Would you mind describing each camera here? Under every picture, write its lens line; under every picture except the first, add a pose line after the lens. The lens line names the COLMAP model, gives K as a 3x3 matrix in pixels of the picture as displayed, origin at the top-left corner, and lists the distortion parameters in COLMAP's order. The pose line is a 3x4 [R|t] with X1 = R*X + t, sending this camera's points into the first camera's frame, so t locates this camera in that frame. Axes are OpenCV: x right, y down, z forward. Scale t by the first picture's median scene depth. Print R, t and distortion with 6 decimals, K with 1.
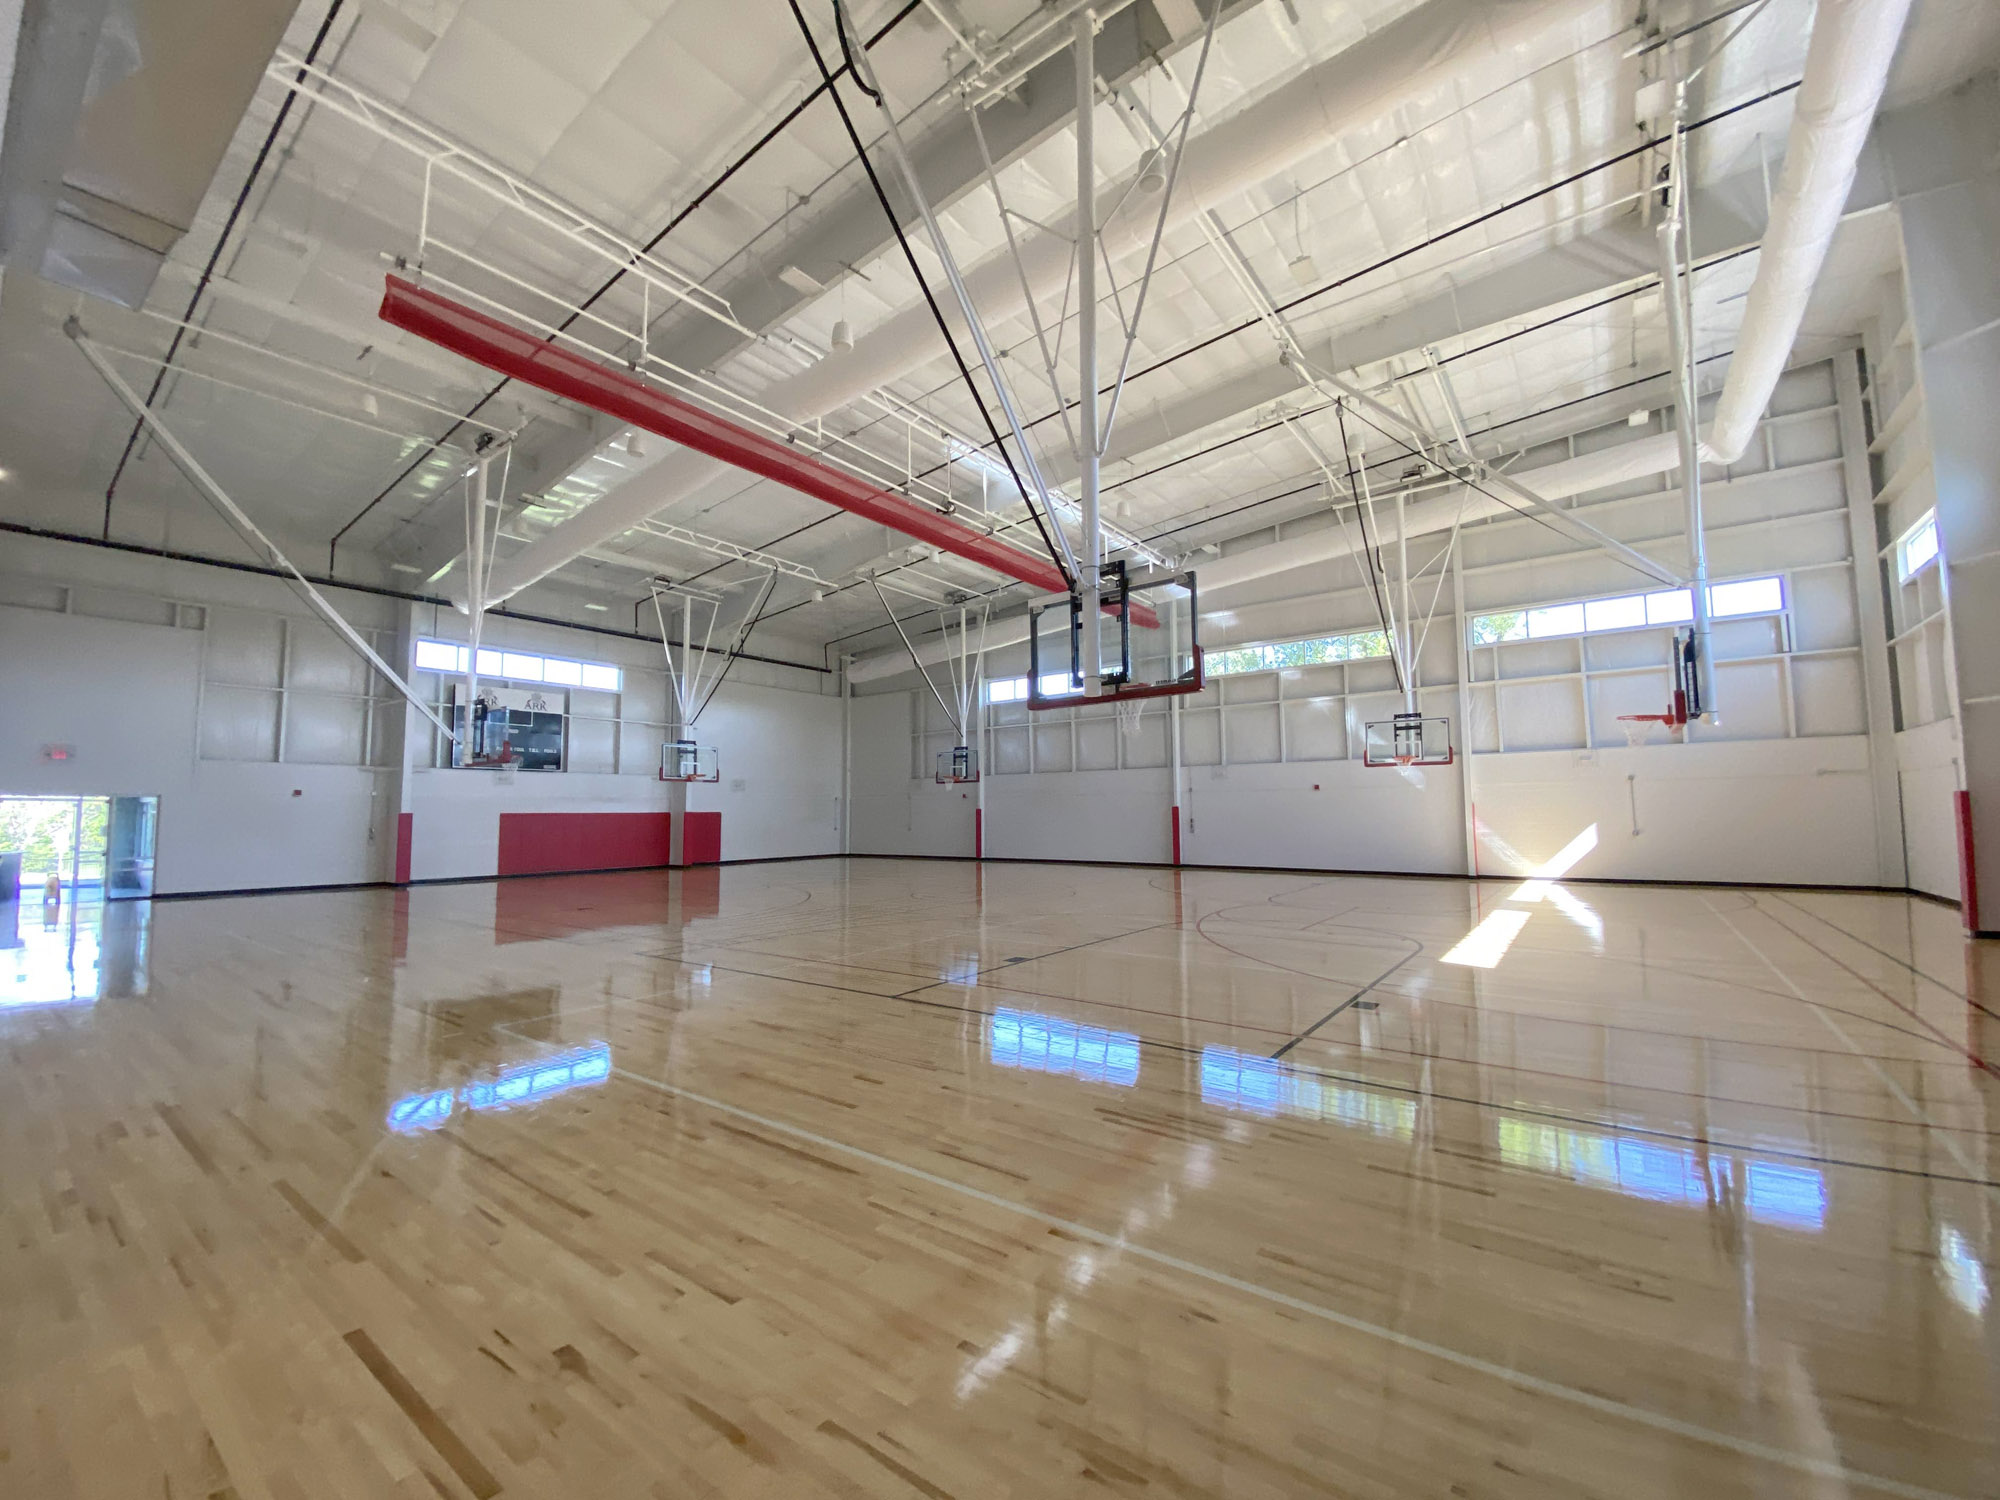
lens RADIAL K [[804.1, 0, 1021.2], [0, 804.1, 773.9], [0, 0, 1]] dist [0.002523, -0.012828]
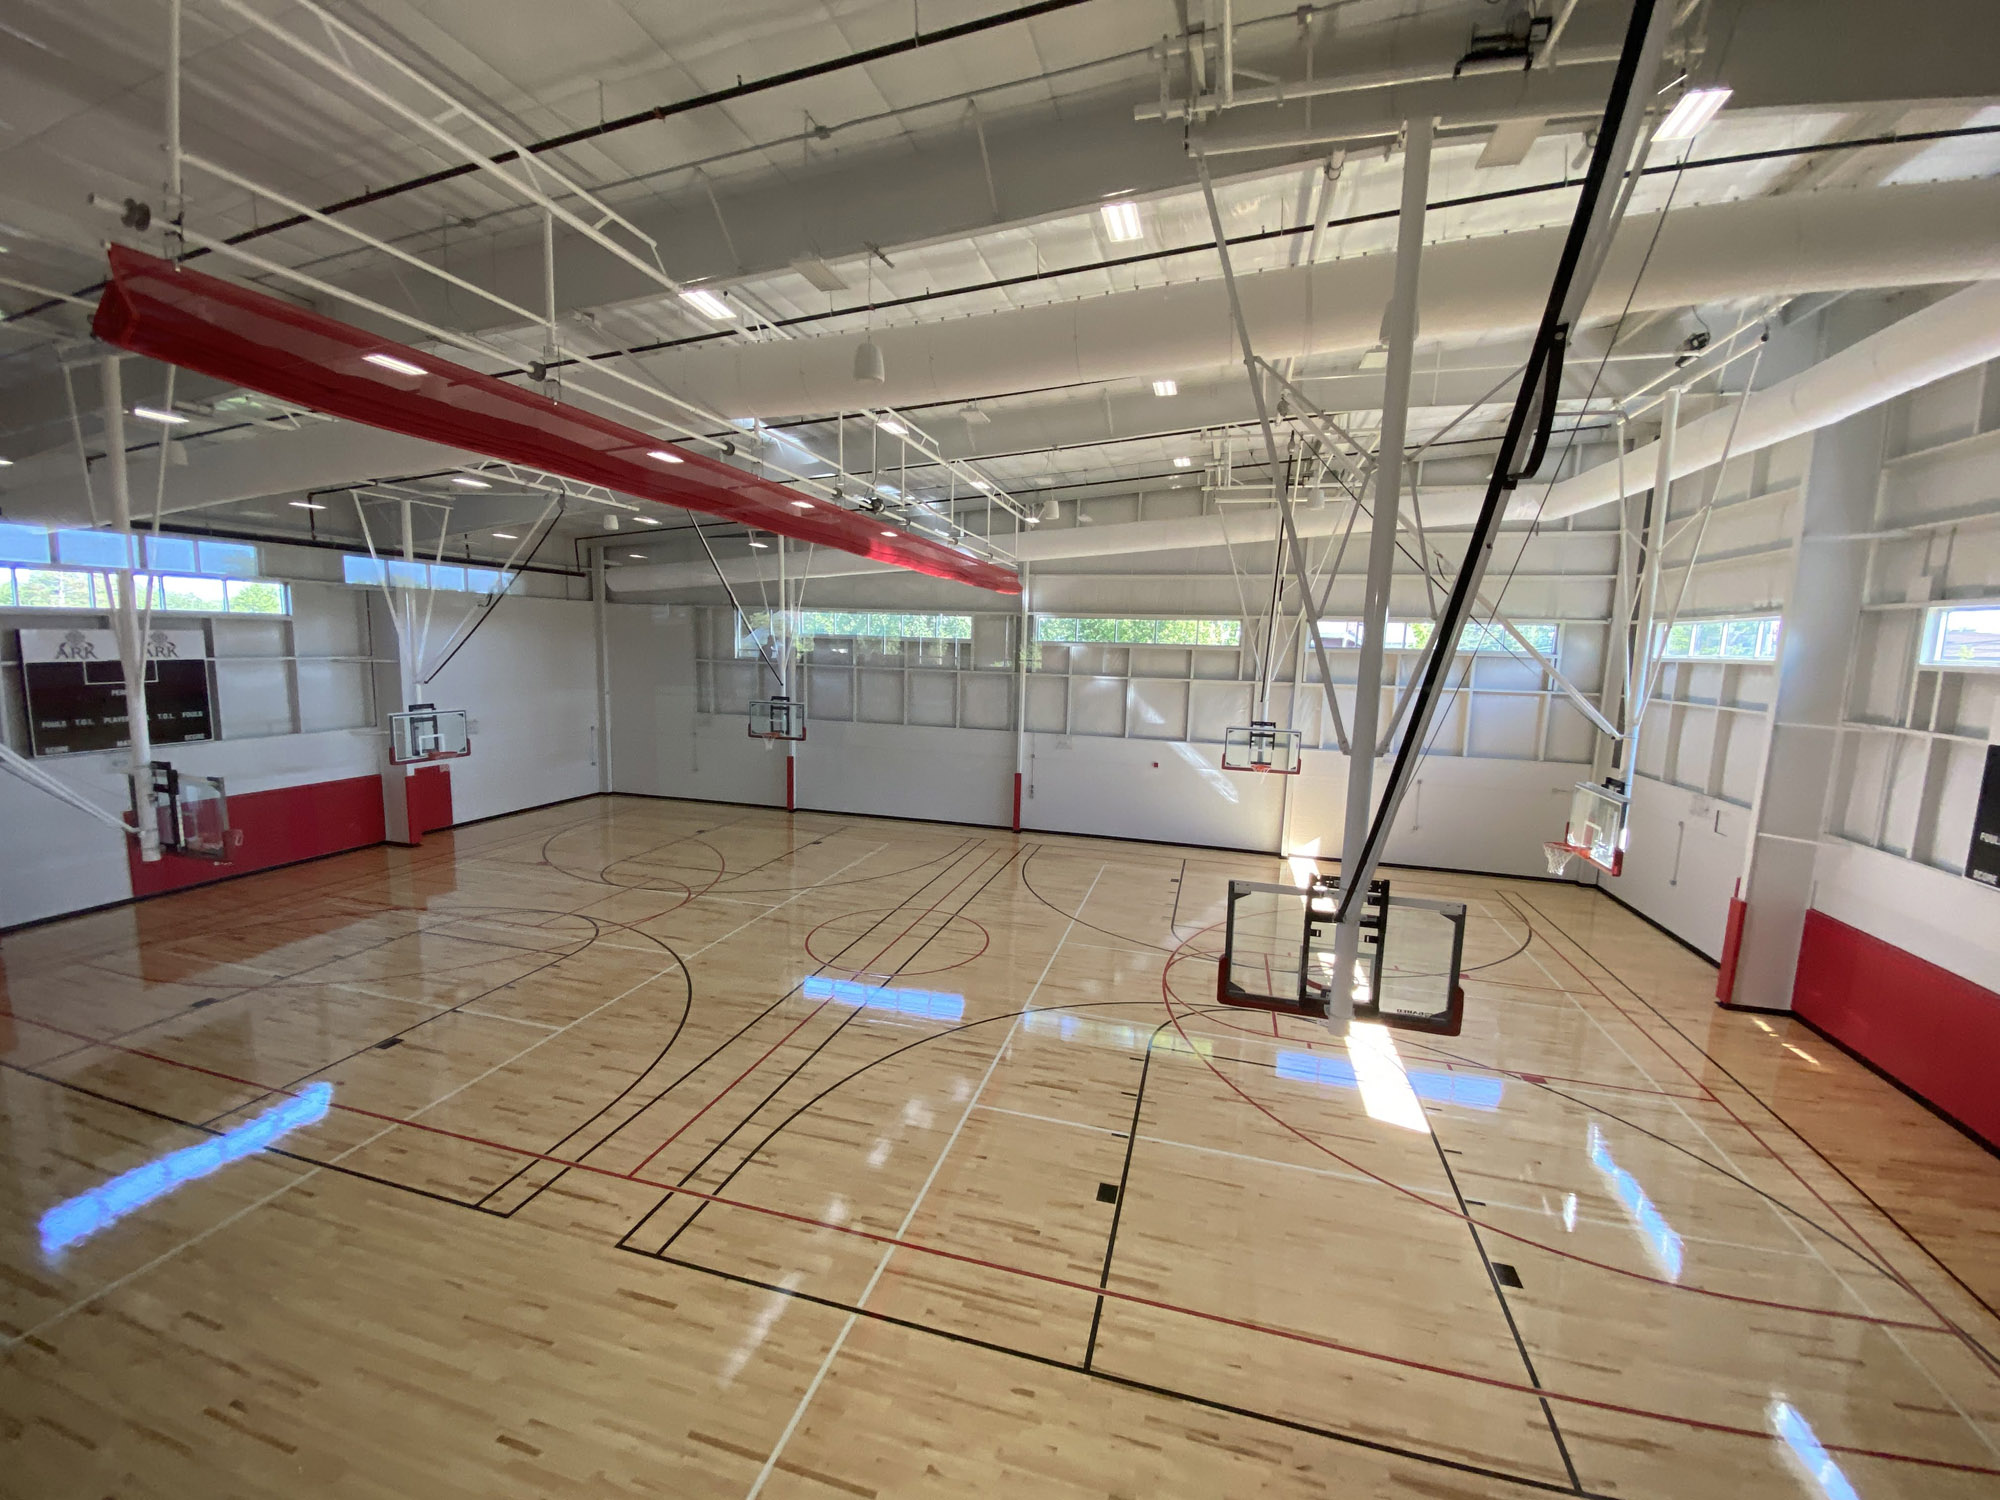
lens RADIAL K [[794.5, 0, 1000.0], [0, 794.5, 750.0], [0, 0, 1]] dist [0.001041, -0.012477]
pose [[0.934579, -0.006730, 0.355692, -0.172143], [-0.062902, 0.980943, 0.183834, -0.165800], [-0.350151, -0.194181, 0.916345, 0.126007]]
